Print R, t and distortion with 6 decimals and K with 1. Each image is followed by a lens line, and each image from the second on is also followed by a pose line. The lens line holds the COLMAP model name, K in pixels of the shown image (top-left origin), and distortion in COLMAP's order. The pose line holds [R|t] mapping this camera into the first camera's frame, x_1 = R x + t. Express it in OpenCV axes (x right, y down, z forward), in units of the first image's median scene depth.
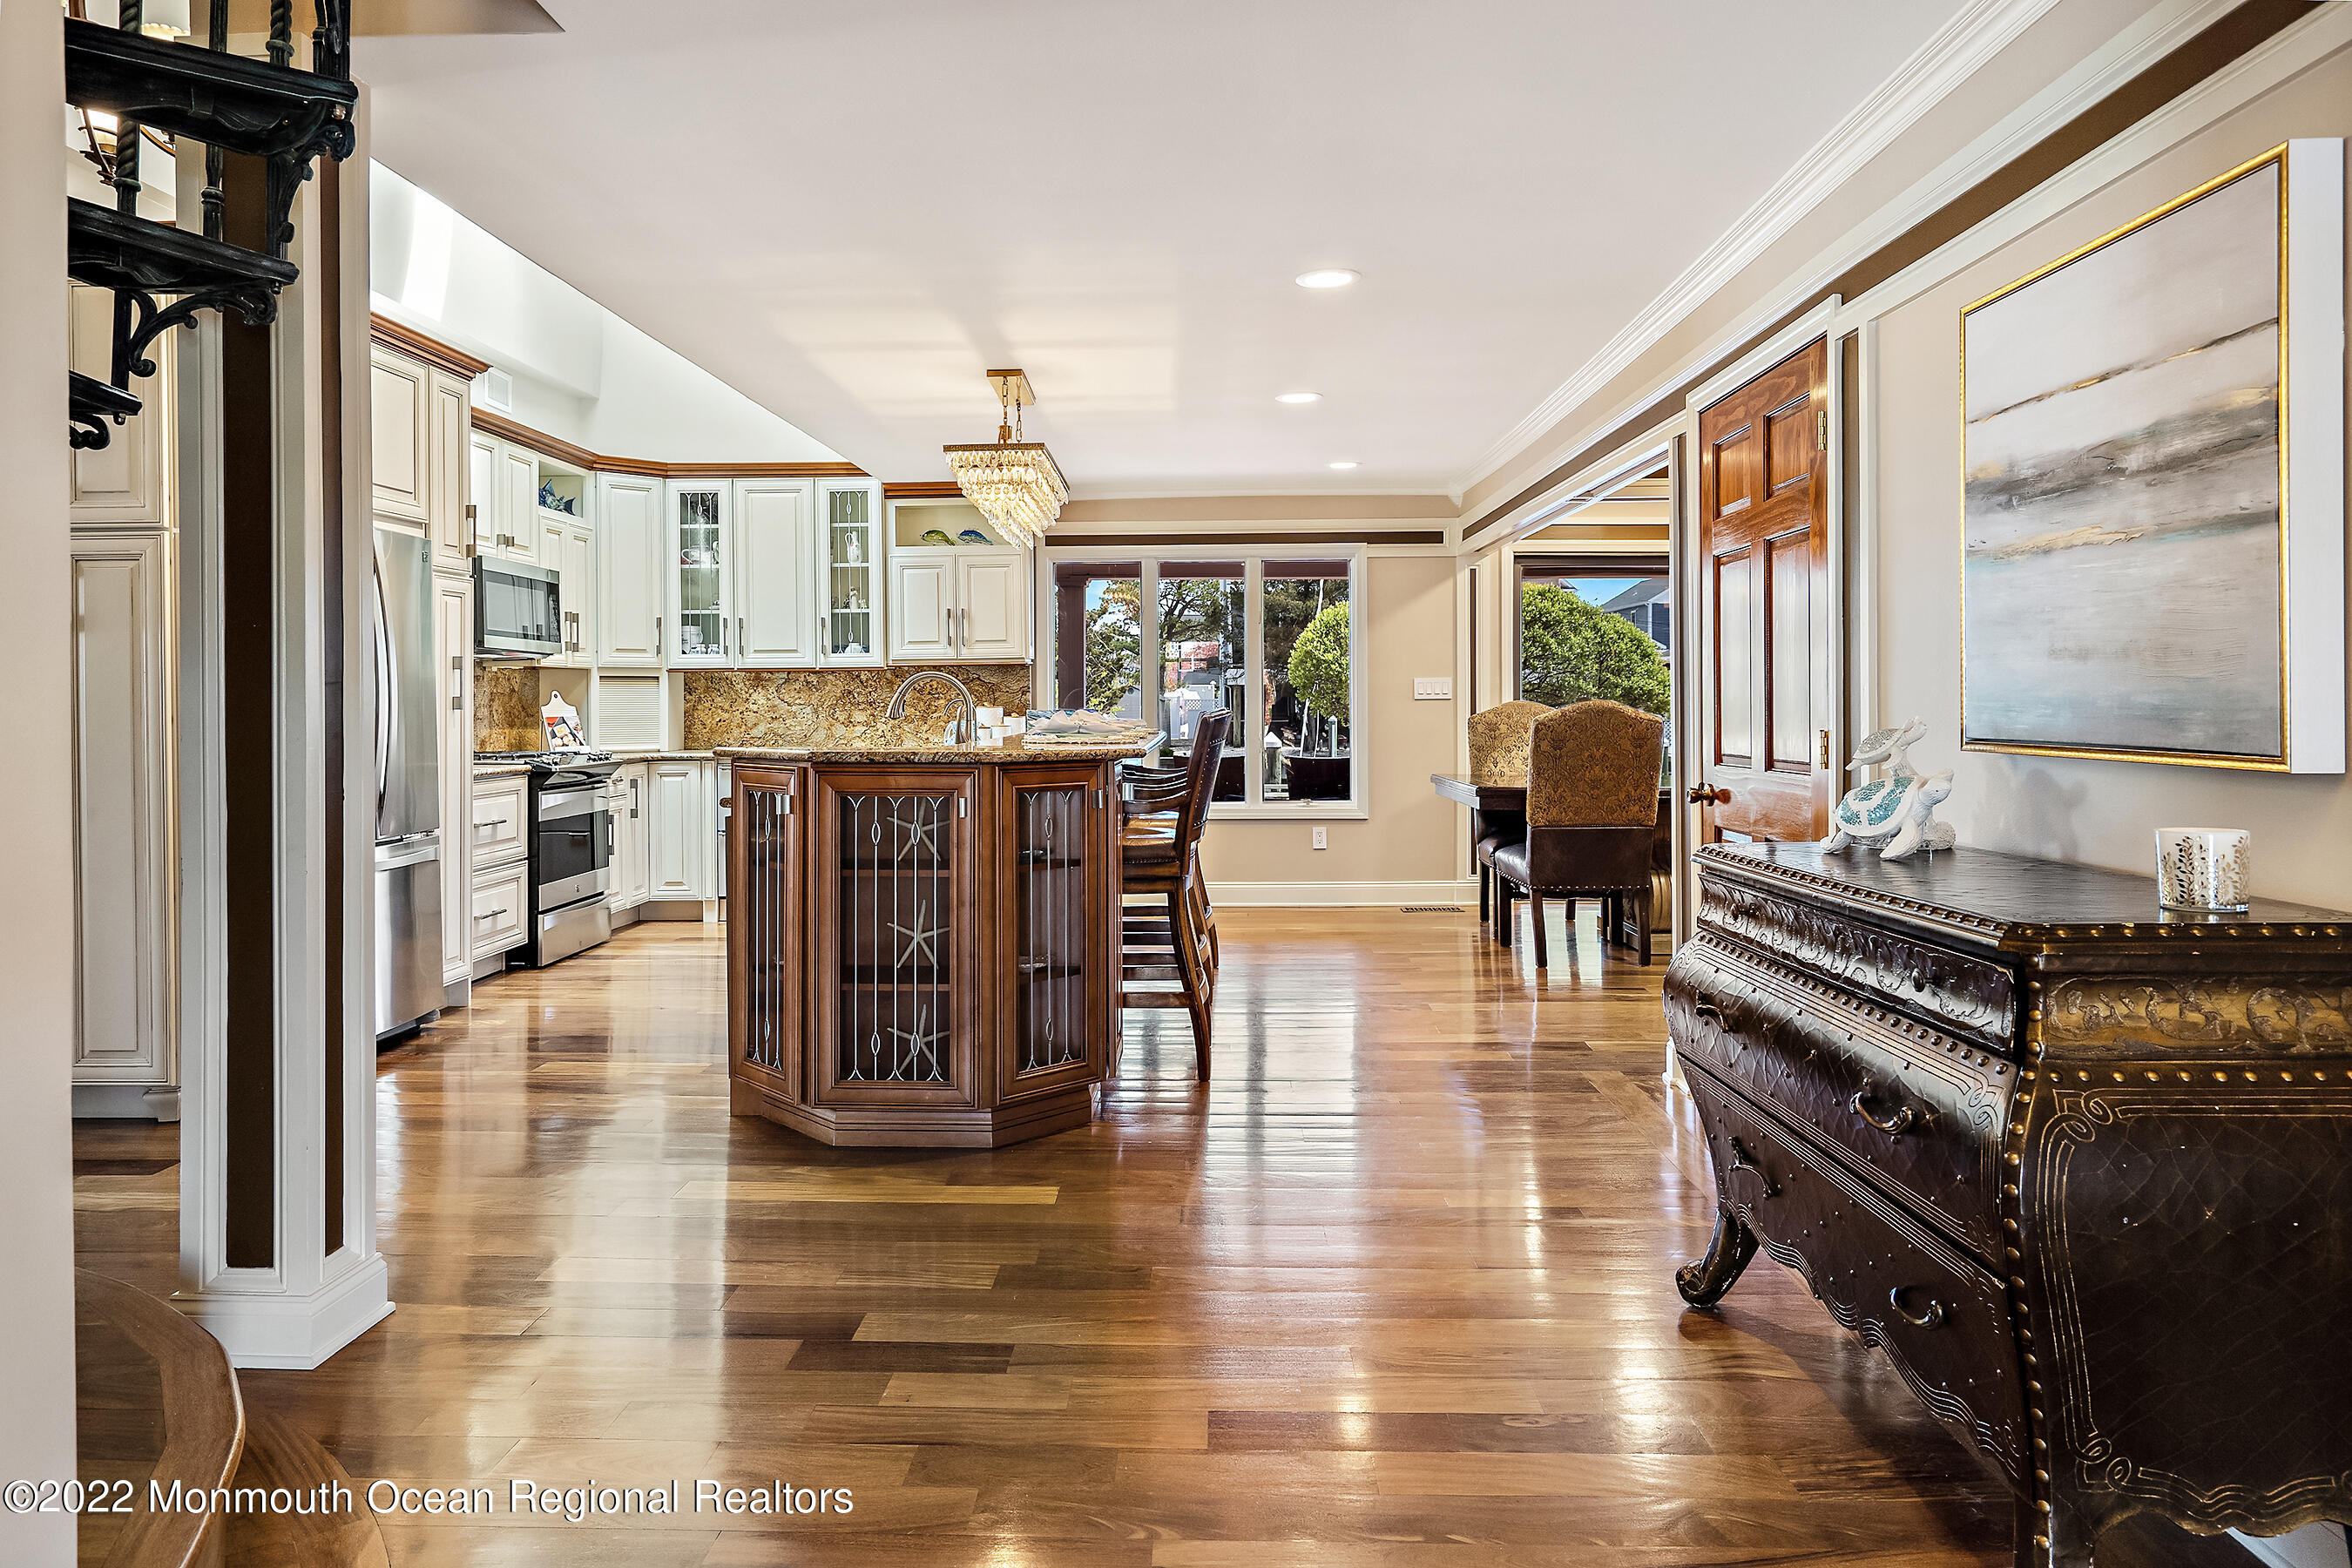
lens RADIAL K [[1457.4, 0, 1151.9], [0, 1457.4, 724.8], [0, 0, 1]] dist [0.000226, -0.000119]
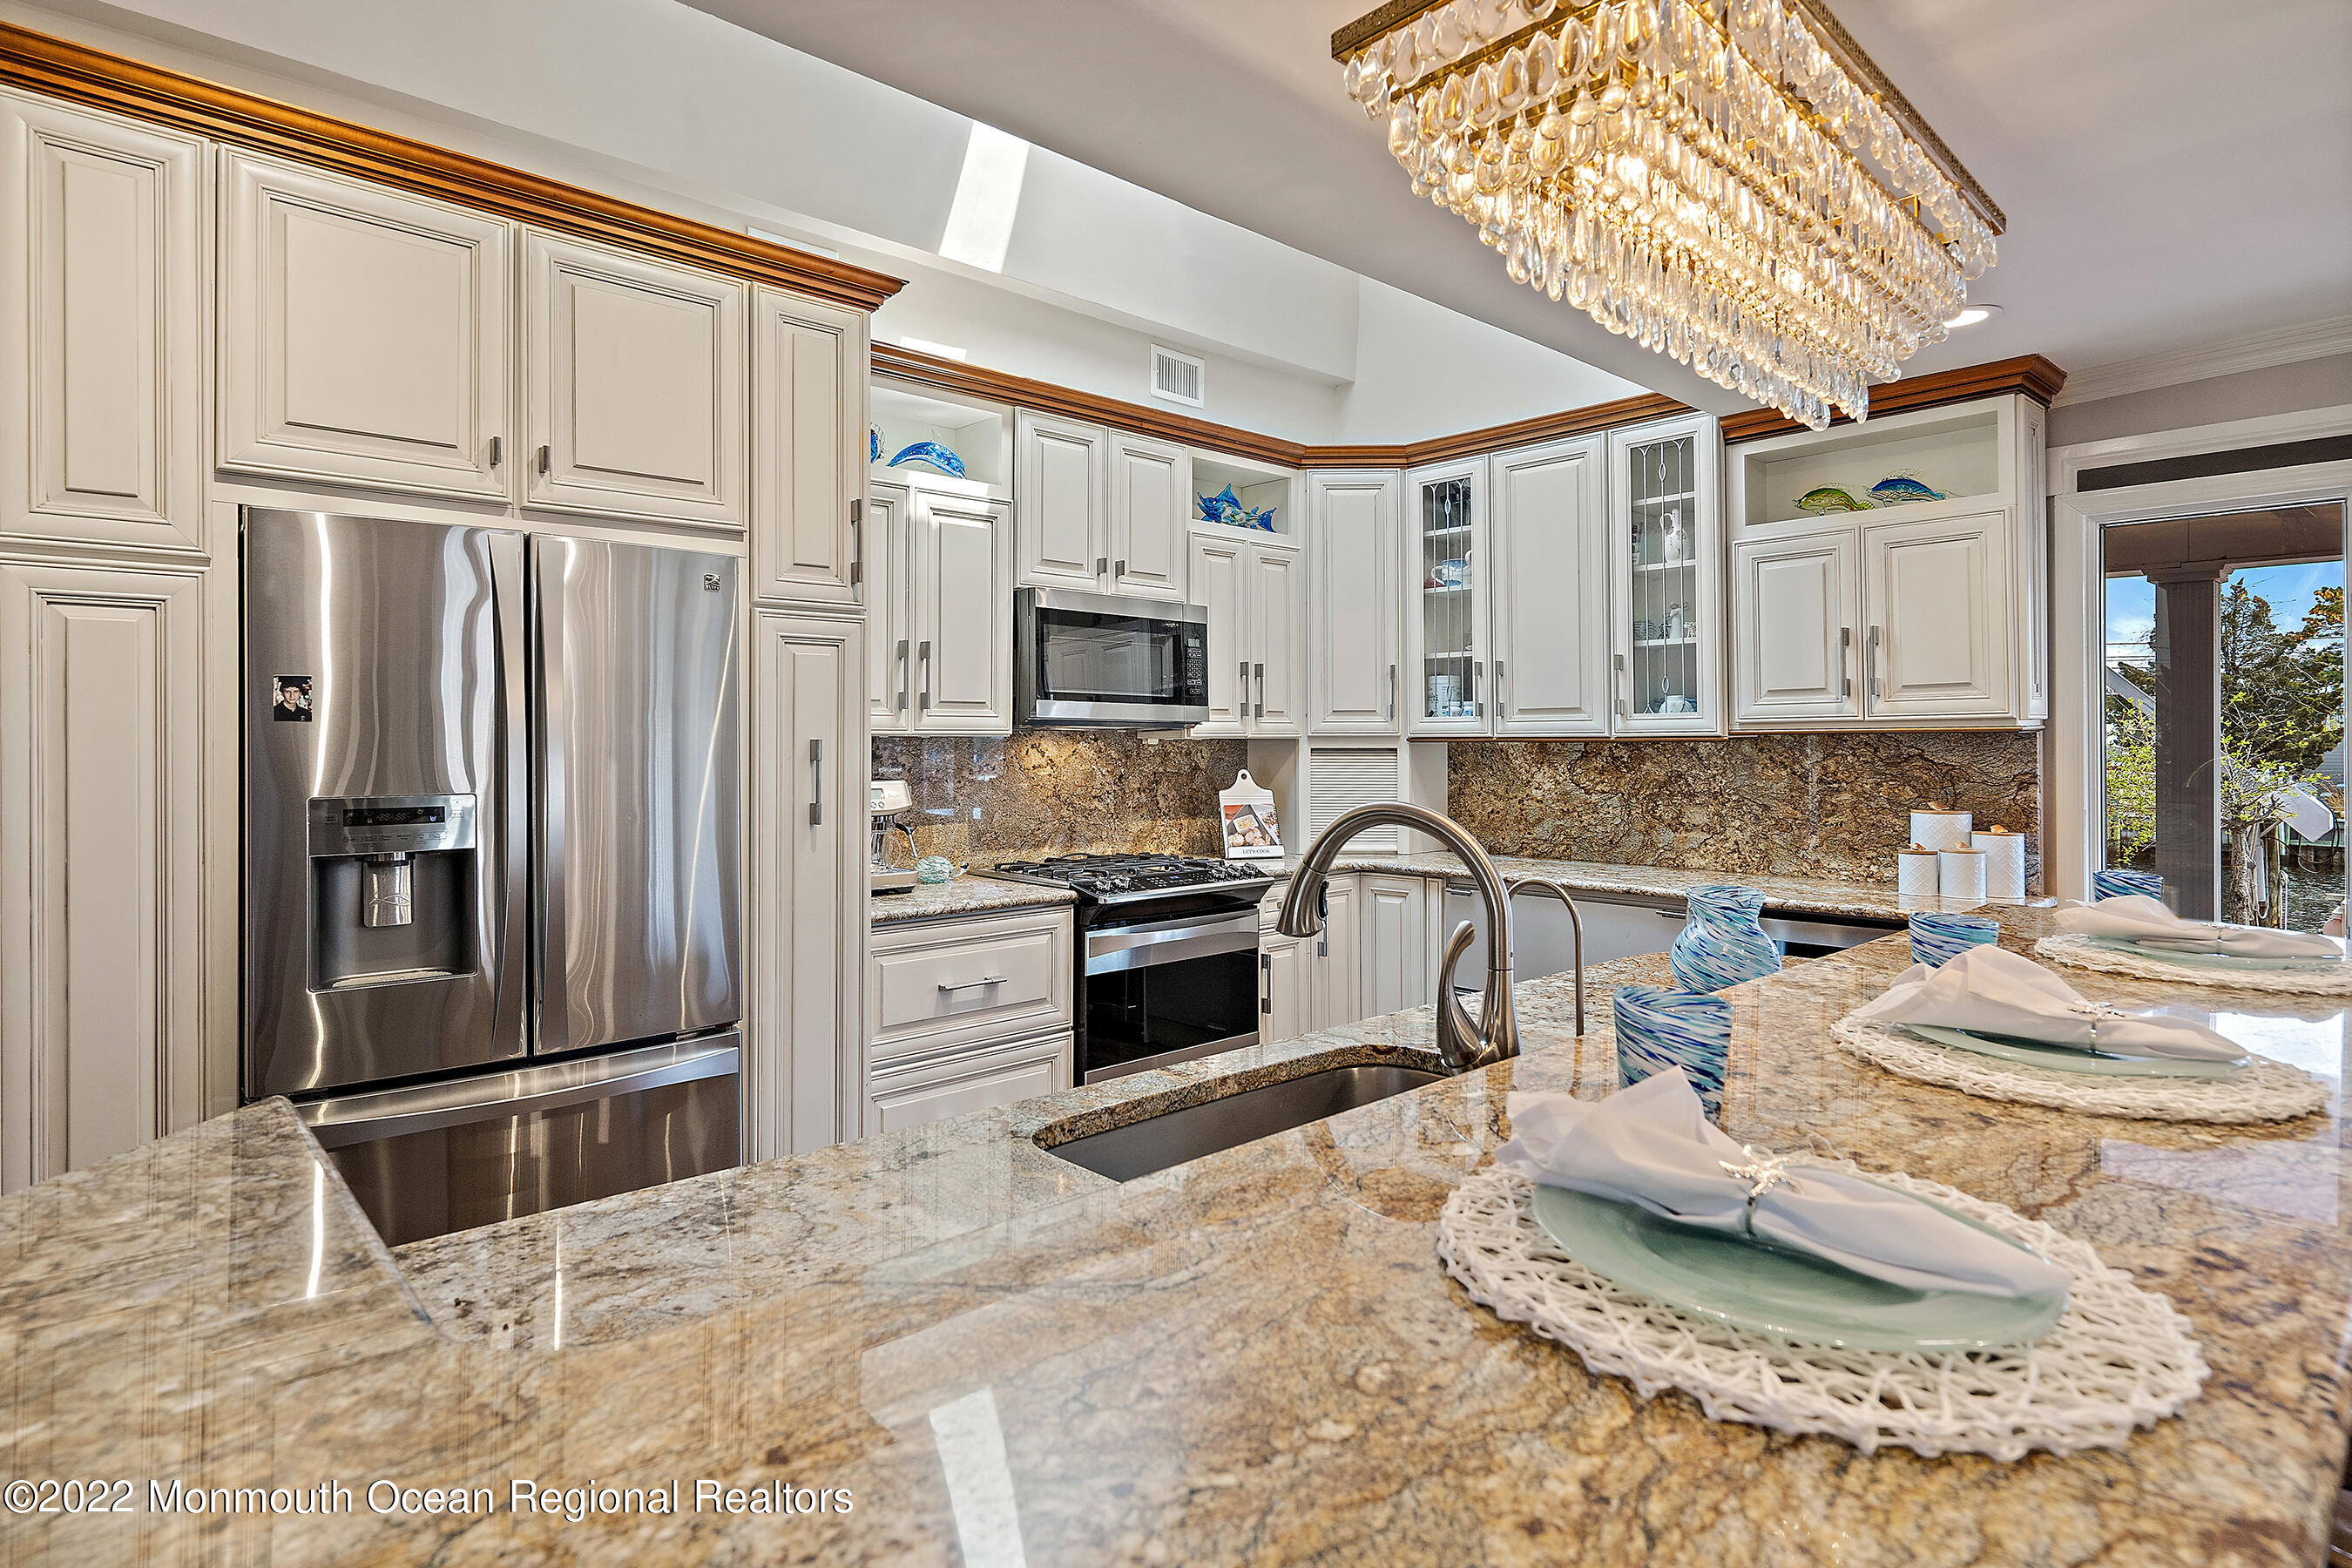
lens RADIAL K [[1221.5, 0, 1167.5], [0, 1221.5, 731.2], [0, 0, 1]] dist [0.006294, 0.001114]
pose [[0.707194, -0.000146, -0.707019, 0.003537], [-0.015387, 0.999760, -0.015598, -0.030645], [0.706852, 0.021910, 0.707022, 0.502211]]
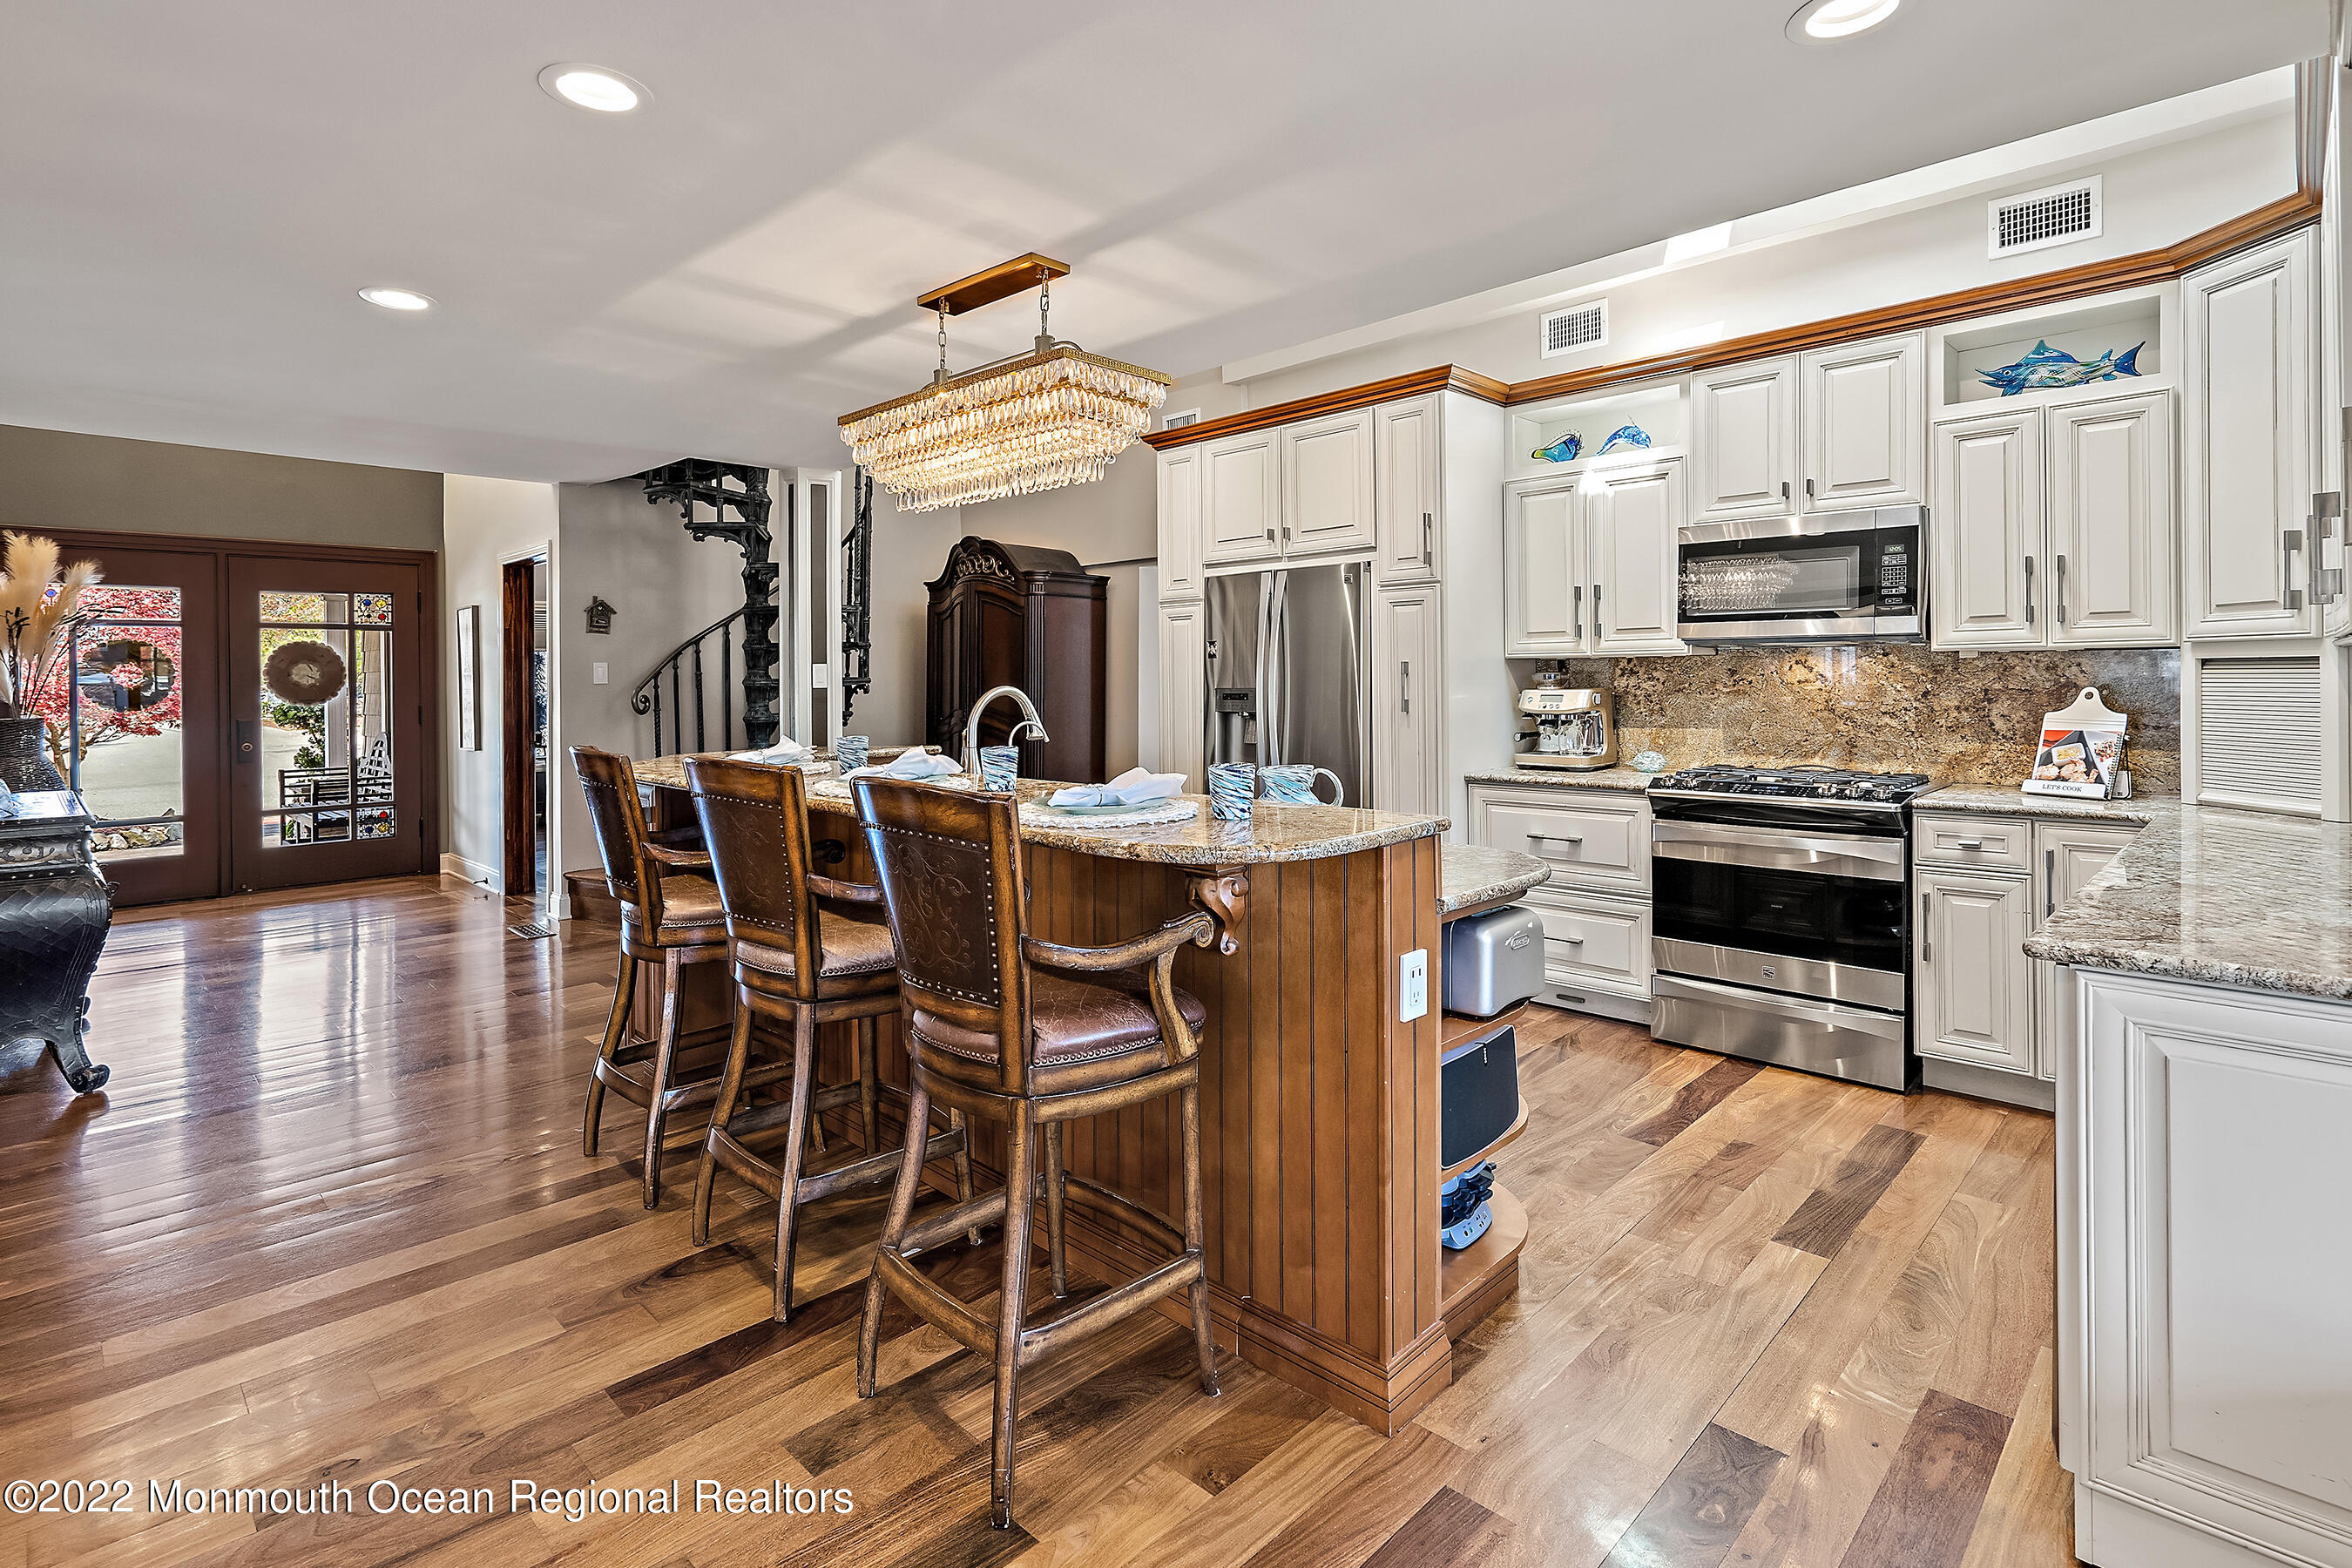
lens RADIAL K [[1134.2, 0, 1158.3], [0, 1134.2, 683.8], [0, 0, 1]] dist [0.001750, 0.001081]
pose [[-0.672308, 0.016932, -0.740078, 0.177407], [0.002788, 0.999789, 0.020341, -0.033051], [0.740267, 0.011612, -0.672213, 0.974071]]
